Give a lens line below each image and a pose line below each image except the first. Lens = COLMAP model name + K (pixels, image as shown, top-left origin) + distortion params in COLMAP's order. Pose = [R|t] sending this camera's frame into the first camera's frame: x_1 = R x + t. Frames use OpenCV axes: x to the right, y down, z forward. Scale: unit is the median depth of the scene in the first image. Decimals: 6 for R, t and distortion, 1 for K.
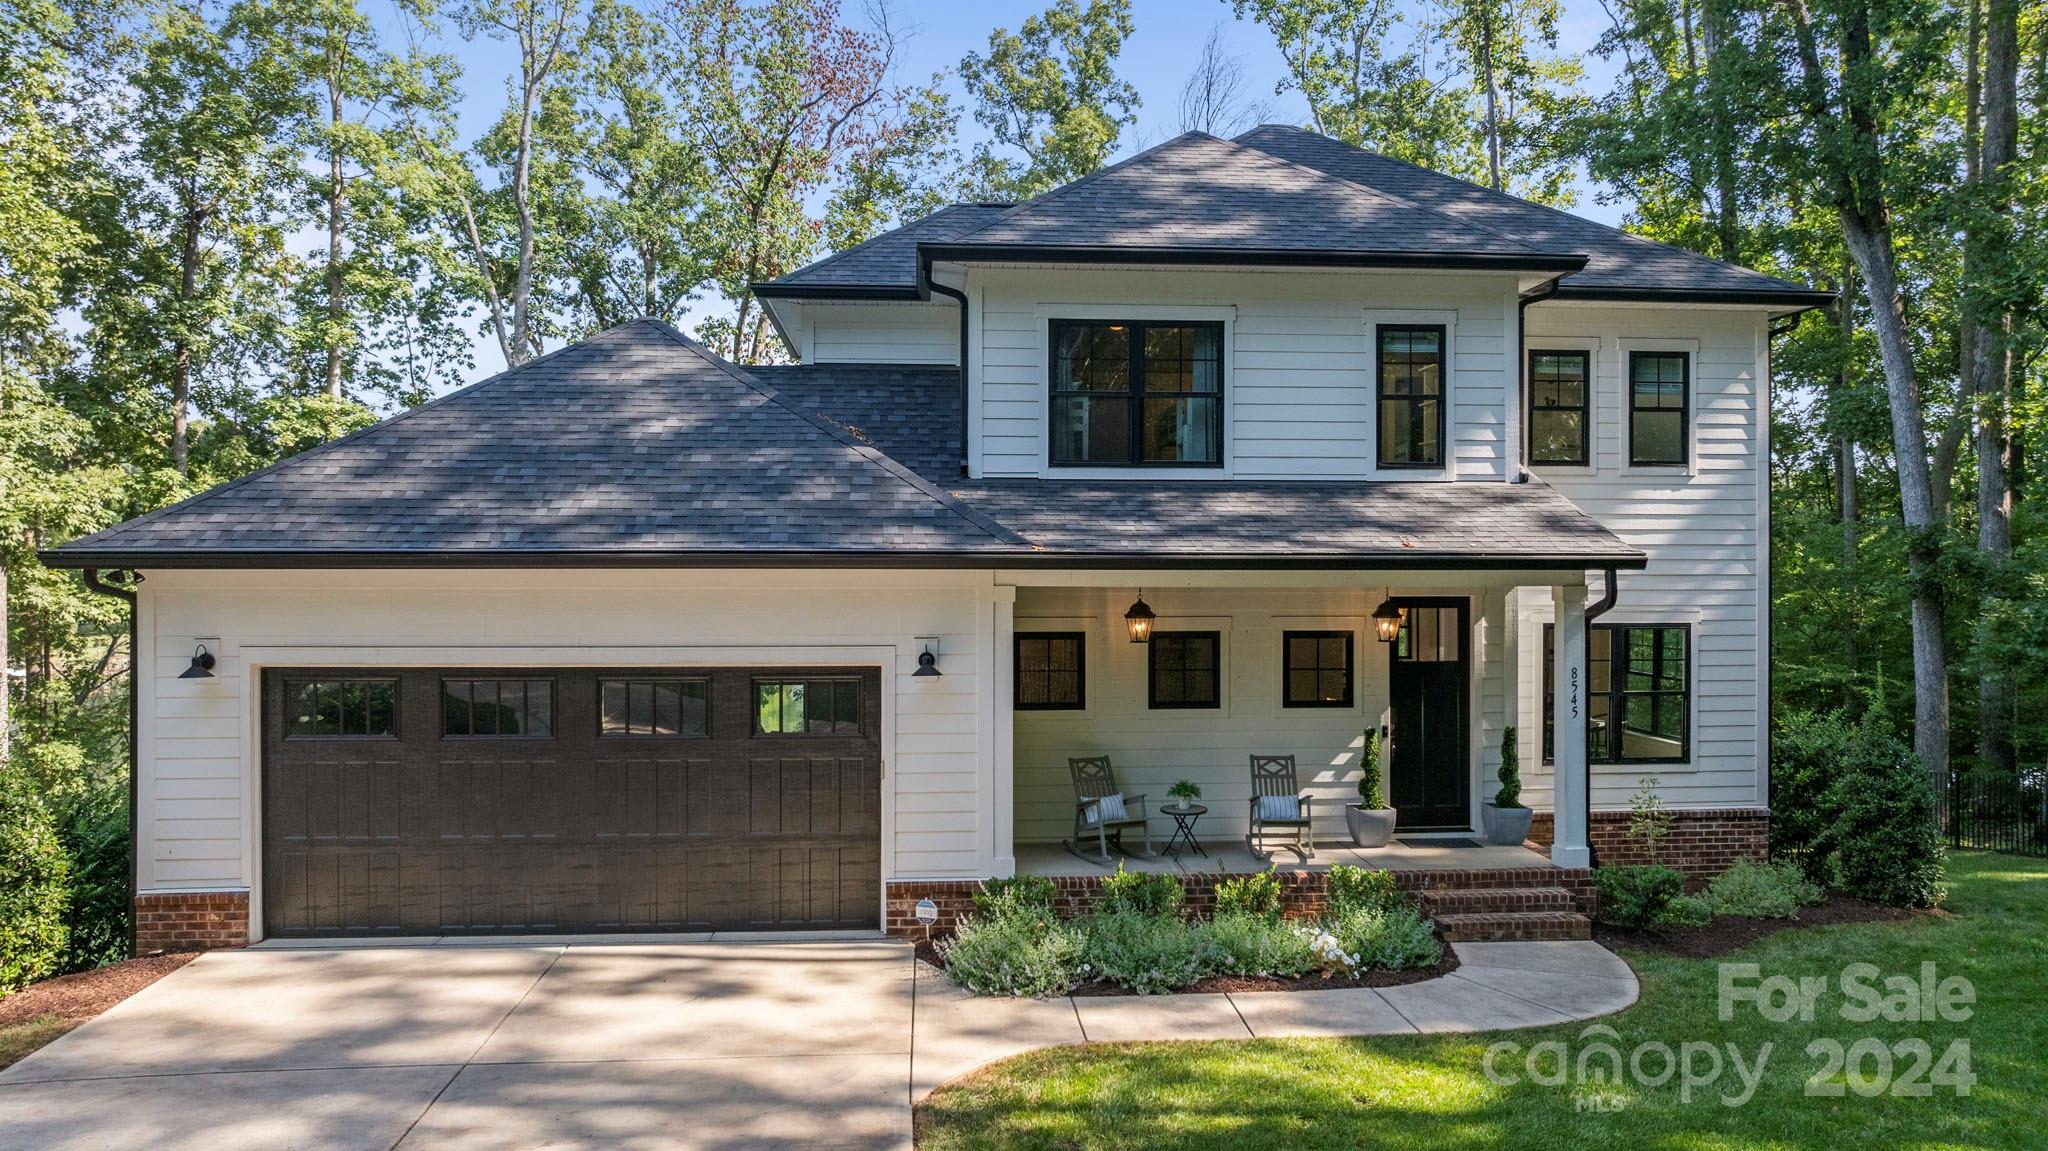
lens RADIAL K [[1434.0, 0, 1057.3], [0, 1434.0, 576.9], [0, 0, 1]] dist [-0.052621, 0.065552]
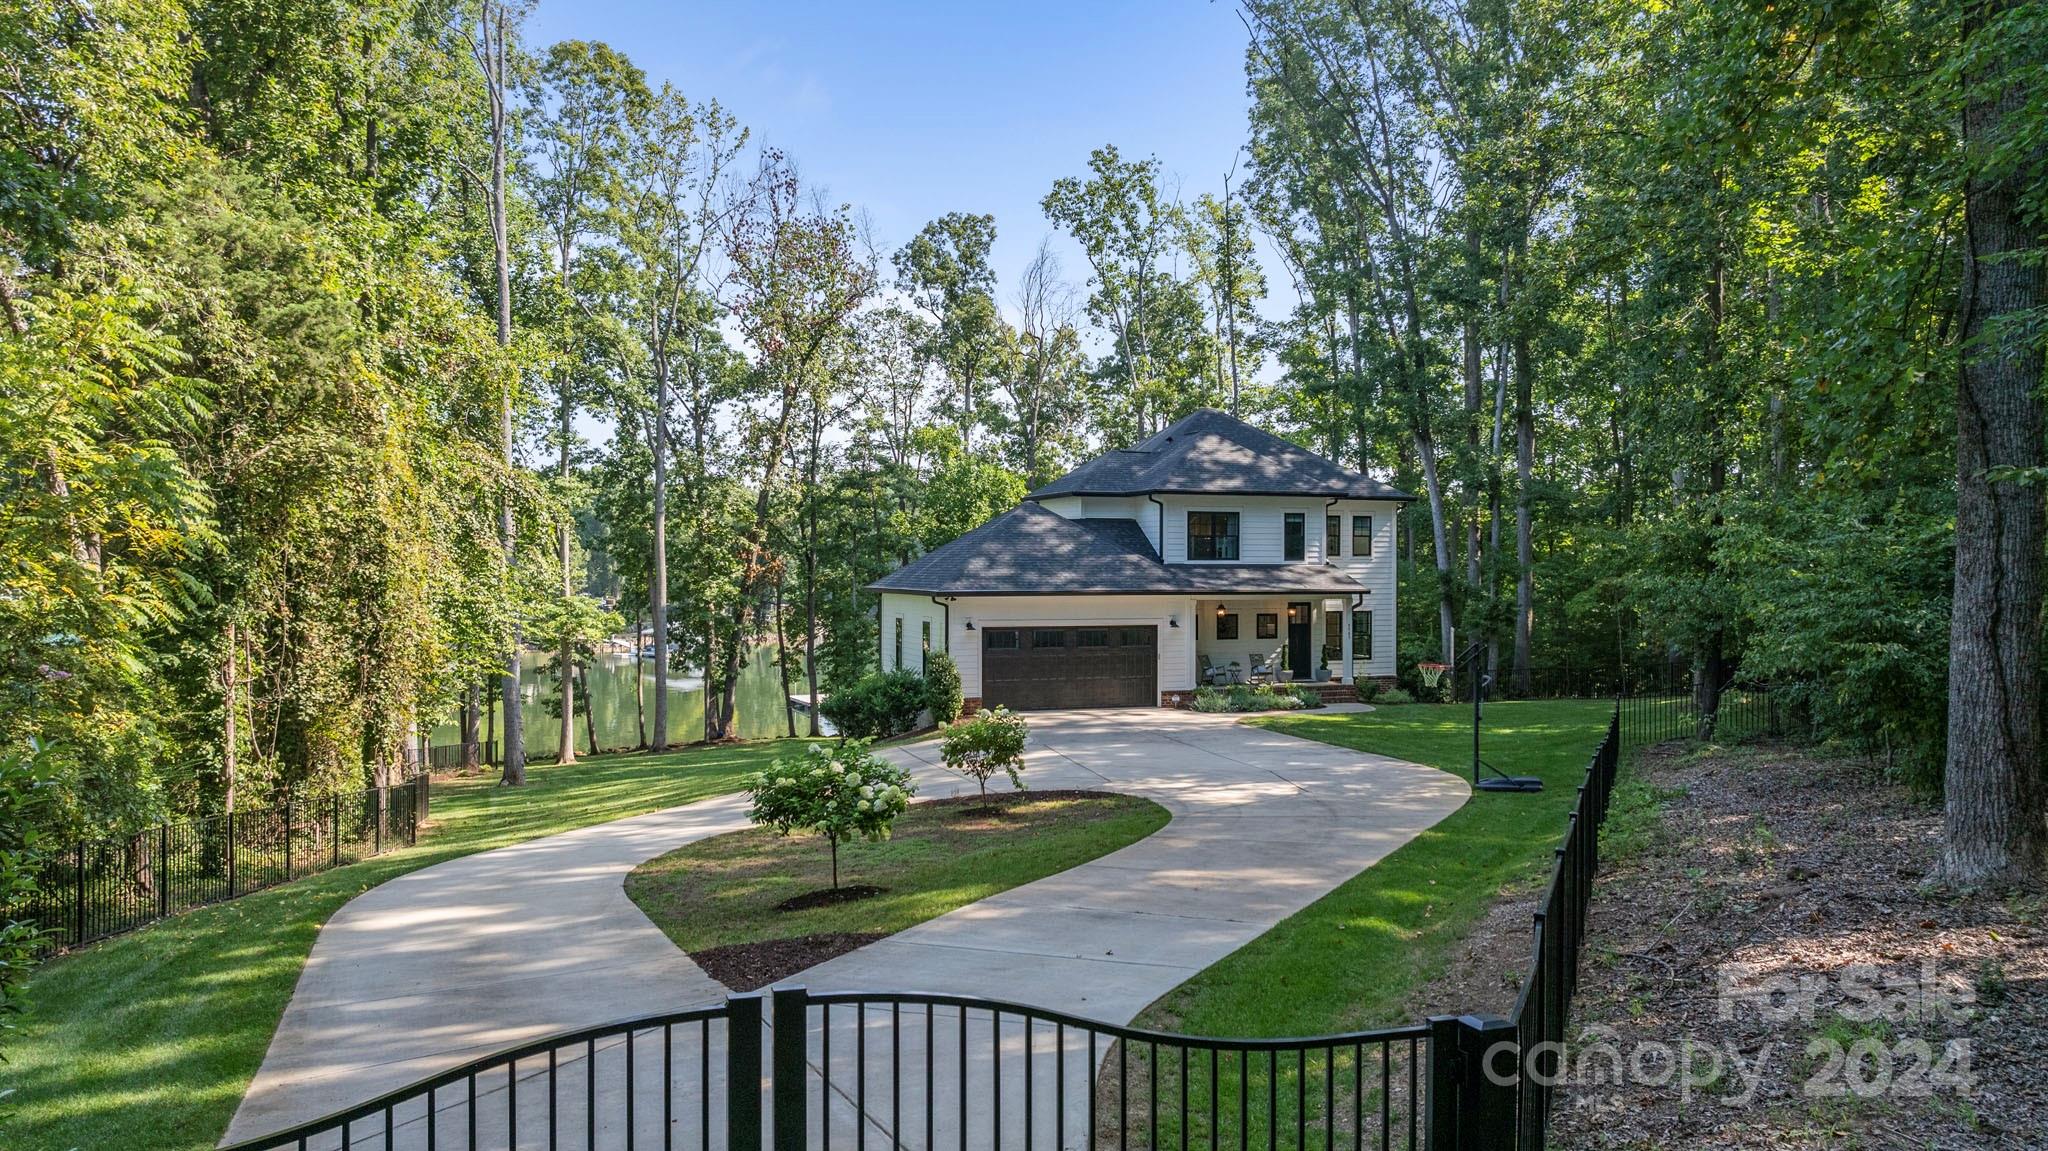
lens RADIAL K [[1434.0, 0, 1057.3], [0, 1434.0, 576.9], [0, 0, 1]] dist [-0.052621, 0.065552]
pose [[0.960492, 0.002585, 0.278296, -1.079536], [-0.002735, 0.999996, 0.000153, -0.038872], [-0.278295, -0.000908, 0.960495, -1.777131]]
